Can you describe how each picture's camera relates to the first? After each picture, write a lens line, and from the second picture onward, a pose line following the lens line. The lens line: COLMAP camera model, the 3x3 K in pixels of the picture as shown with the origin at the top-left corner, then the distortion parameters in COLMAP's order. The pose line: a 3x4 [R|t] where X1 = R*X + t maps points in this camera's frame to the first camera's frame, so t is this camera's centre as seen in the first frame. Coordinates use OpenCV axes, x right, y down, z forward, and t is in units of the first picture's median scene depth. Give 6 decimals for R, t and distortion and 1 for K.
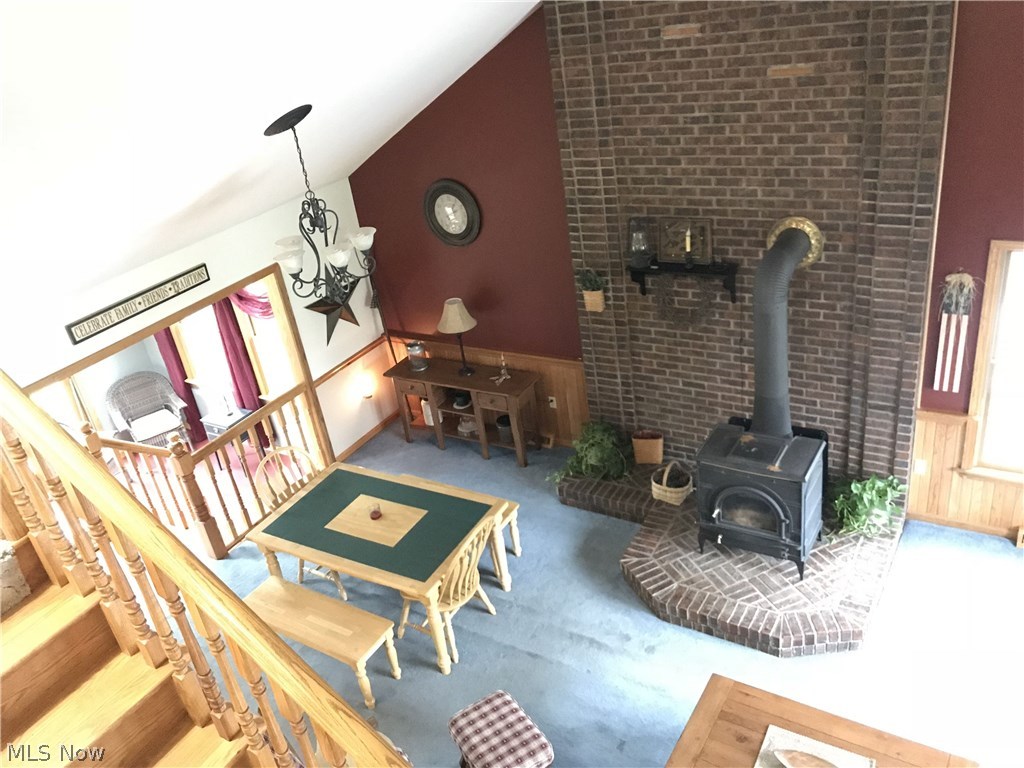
lens RADIAL K [[845.6, 0, 512.9], [0, 845.6, 387.8], [0, 0, 1]] dist [0.002854, -0.017924]
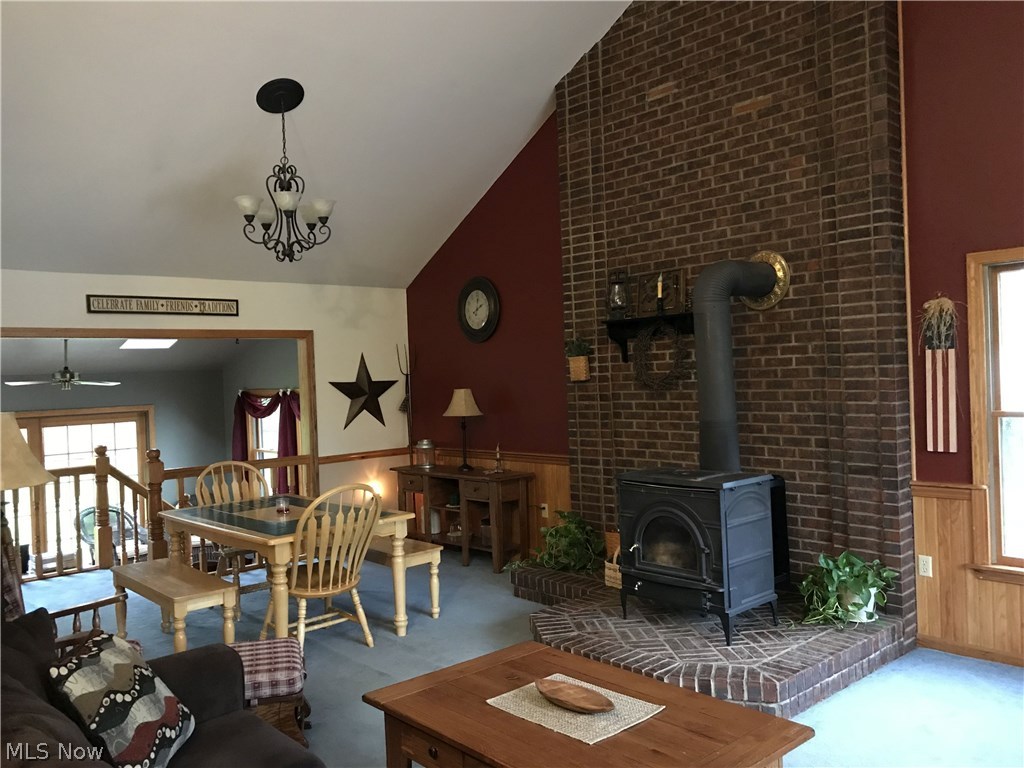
lens RADIAL K [[845.6, 0, 510.8], [0, 845.6, 382.1], [0, 0, 1]] dist [0.002854, -0.017924]
pose [[0.955866, 0.107599, -0.273391, 0.329029], [-0.215058, 0.890231, -0.401545, 0.357381], [0.200175, 0.442618, 0.874082, 0.174988]]
